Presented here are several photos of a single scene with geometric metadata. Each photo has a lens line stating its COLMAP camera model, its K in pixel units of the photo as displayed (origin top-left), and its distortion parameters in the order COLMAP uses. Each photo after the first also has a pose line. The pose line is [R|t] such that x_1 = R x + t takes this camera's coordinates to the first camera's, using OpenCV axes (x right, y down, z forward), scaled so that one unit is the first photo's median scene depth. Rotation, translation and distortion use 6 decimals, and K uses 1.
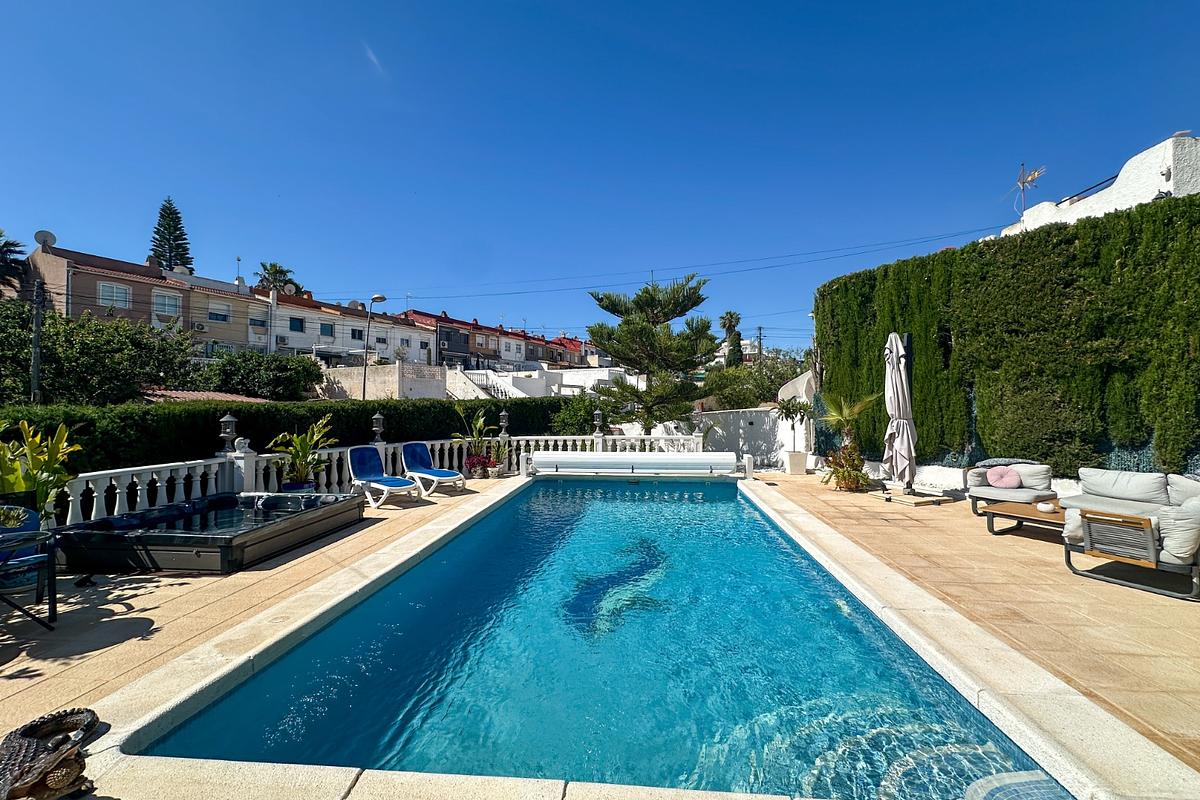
lens RADIAL K [[477.1, 0, 601.4], [0, 477.1, 396.5], [0, 0, 1]] dist [-0.000713, 0.000689]
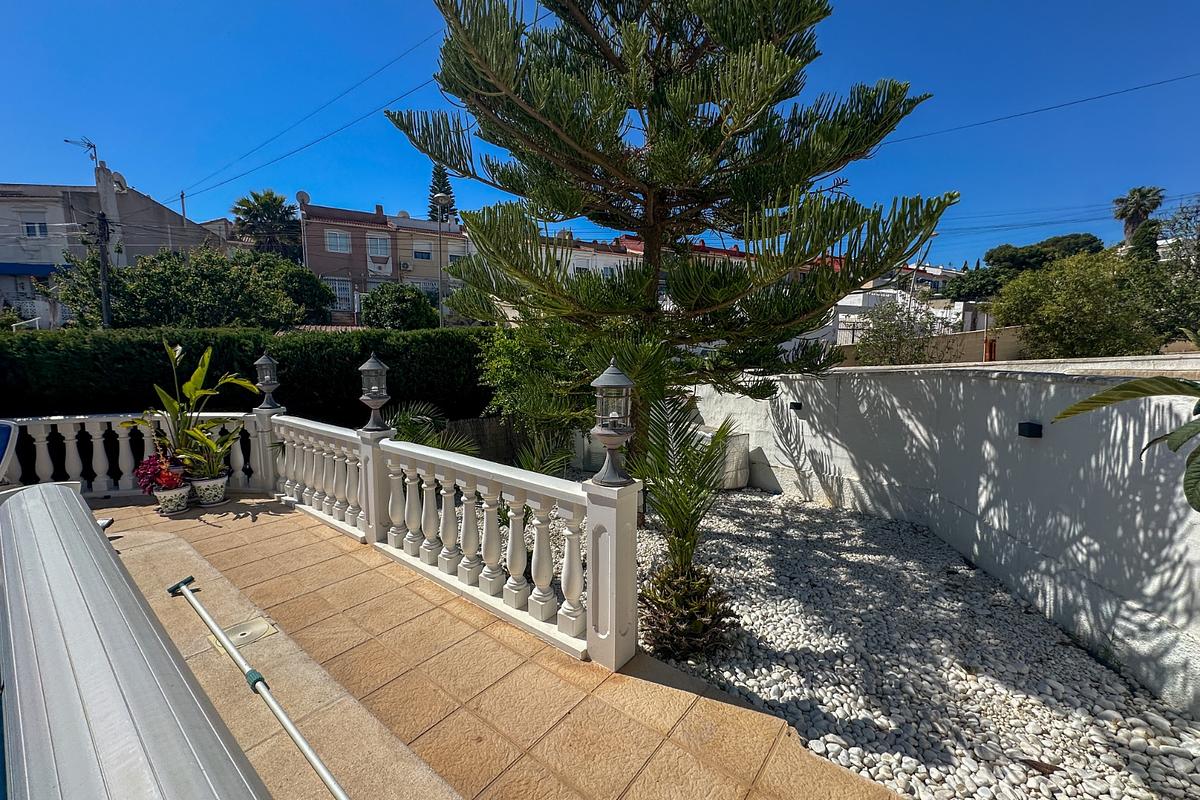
lens RADIAL K [[477.1, 0, 598.1], [0, 477.1, 401.7], [0, 0, 1]] dist [-0.000713, 0.000689]
pose [[0.842272, 0.074209, -0.533920, 0.237618], [0.003071, 0.989802, 0.142416, 0.008779], [0.539044, -0.121592, 0.833455, 0.637772]]
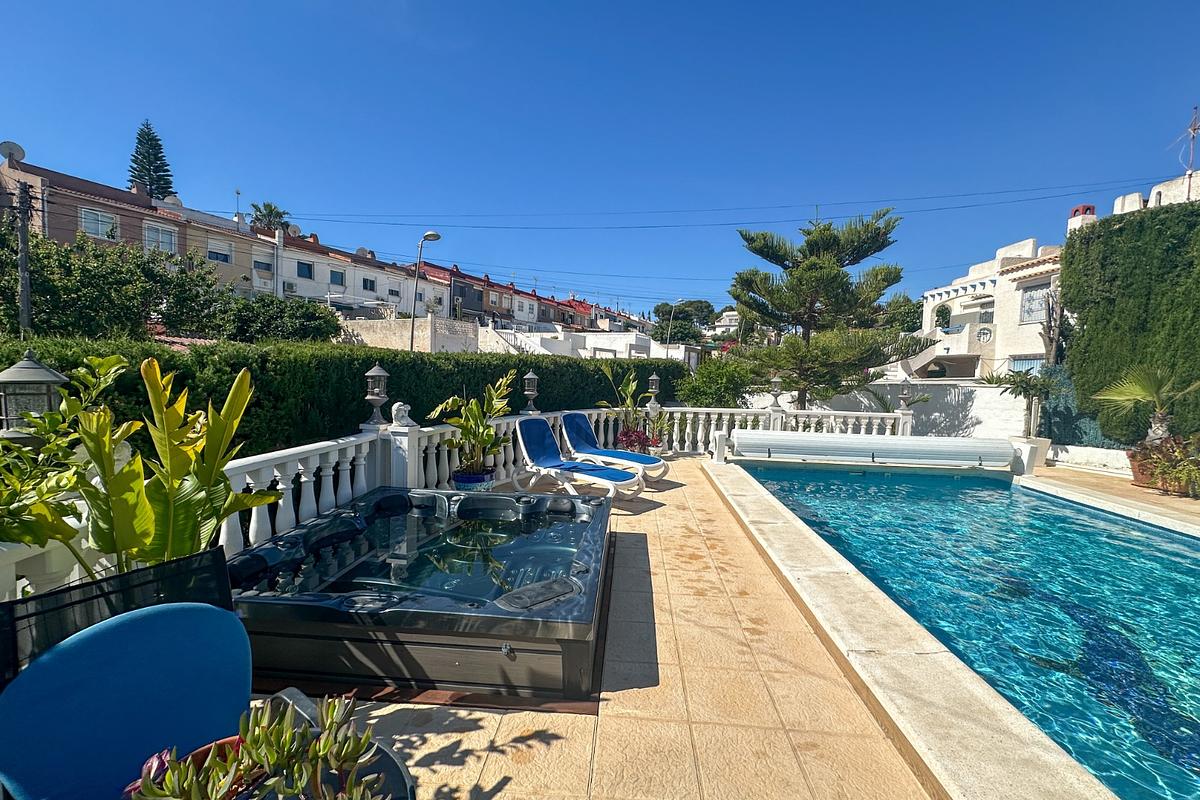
lens RADIAL K [[477.1, 0, 603.2], [0, 477.1, 398.0], [0, 0, 1]] dist [-0.000713, 0.000689]
pose [[0.998934, 0.031531, 0.033725, -0.252576], [-0.033906, 0.996803, 0.072353, 0.012295], [-0.031336, -0.073419, 0.996809, 0.175724]]
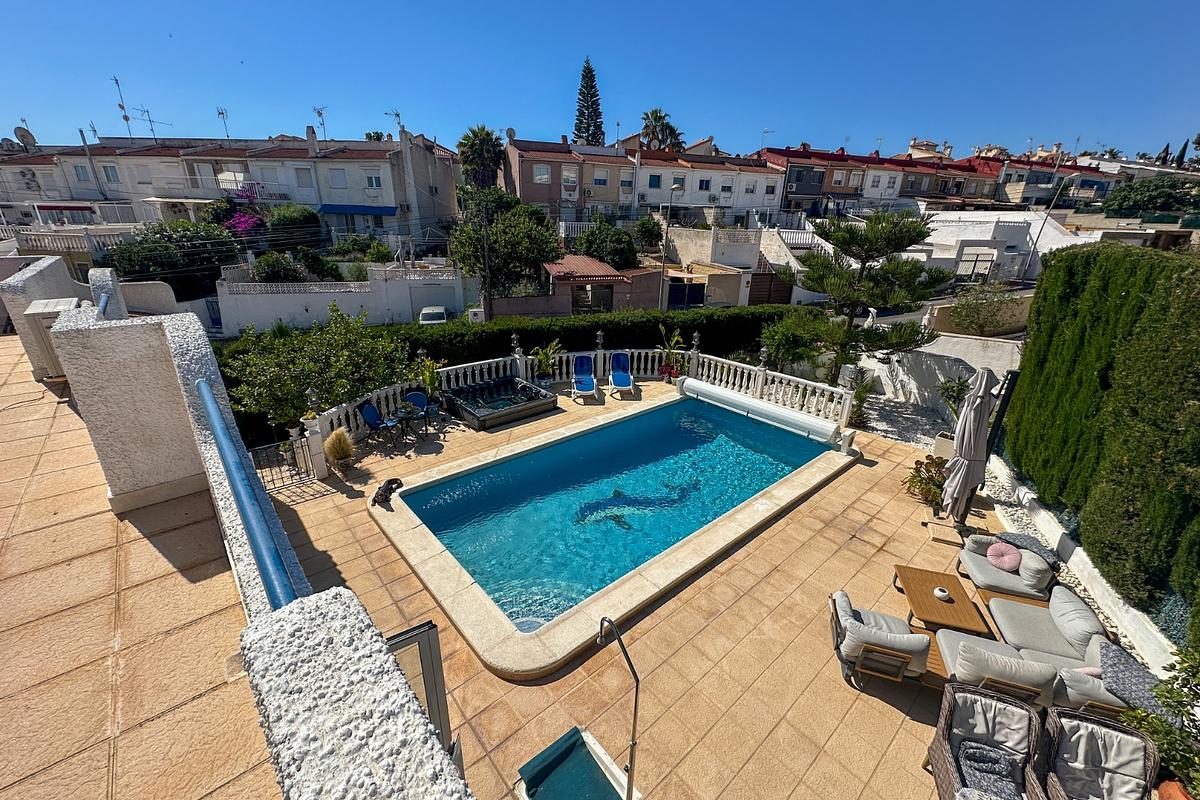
lens RADIAL K [[477.1, 0, 602.0], [0, 477.1, 395.2], [0, 0, 1]] dist [-0.000713, 0.000689]
pose [[0.728683, 0.258484, -0.634198, 0.362009], [-0.014790, 0.931761, 0.362770, -0.213655], [0.684691, -0.254965, 0.682782, -0.051936]]
